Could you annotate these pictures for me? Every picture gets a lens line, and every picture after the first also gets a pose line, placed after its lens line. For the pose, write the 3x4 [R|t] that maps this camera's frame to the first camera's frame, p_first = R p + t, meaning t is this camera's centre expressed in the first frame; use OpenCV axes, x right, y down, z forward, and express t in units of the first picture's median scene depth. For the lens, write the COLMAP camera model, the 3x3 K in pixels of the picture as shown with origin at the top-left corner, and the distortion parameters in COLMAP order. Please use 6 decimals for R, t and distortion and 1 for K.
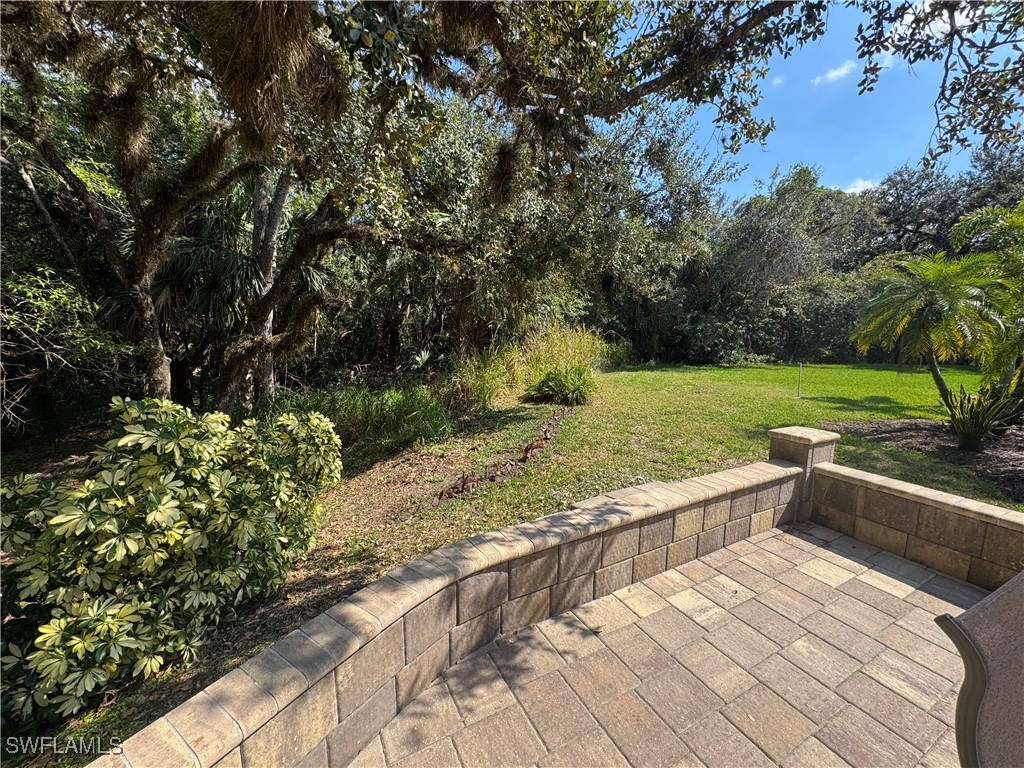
lens RADIAL K [[407.9, 0, 510.1], [0, 407.9, 383.5], [0, 0, 1]] dist [-0.000471, 0.000510]
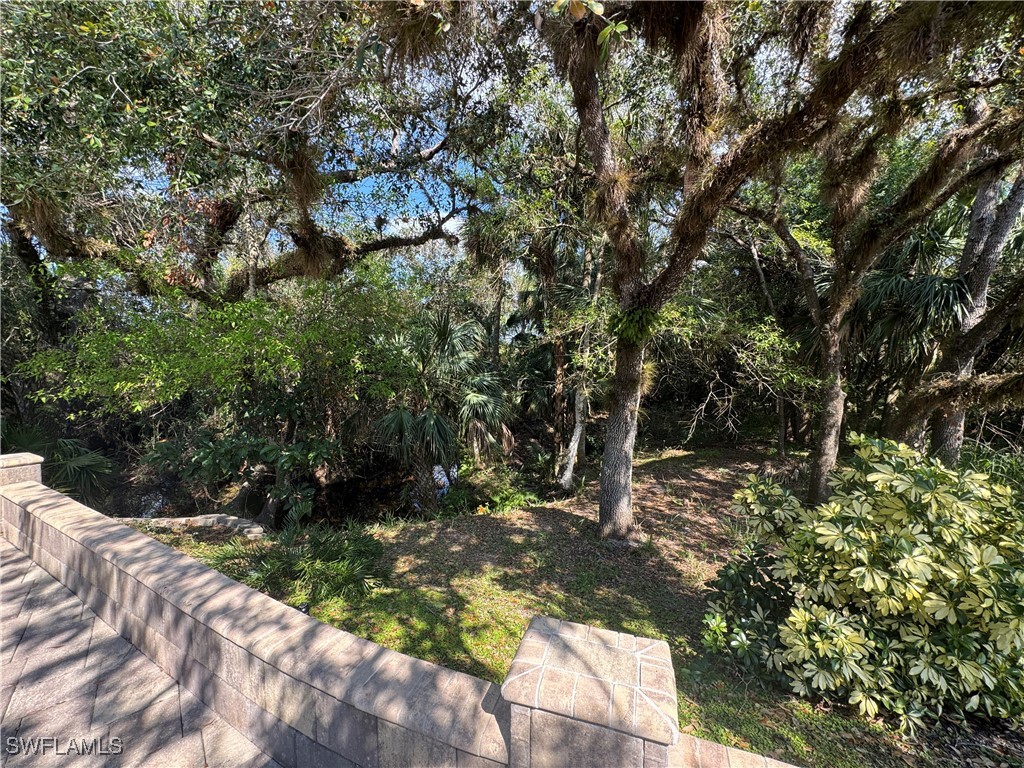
lens RADIAL K [[409.2, 0, 510.8], [0, 409.2, 383.4], [0, 0, 1]] dist [-0.001736, 0.000698]
pose [[0.236867, 0.059163, -0.969739, -0.098977], [-0.135216, 0.990437, 0.027398, -0.001407], [0.962087, 0.124635, 0.242602, -0.114361]]
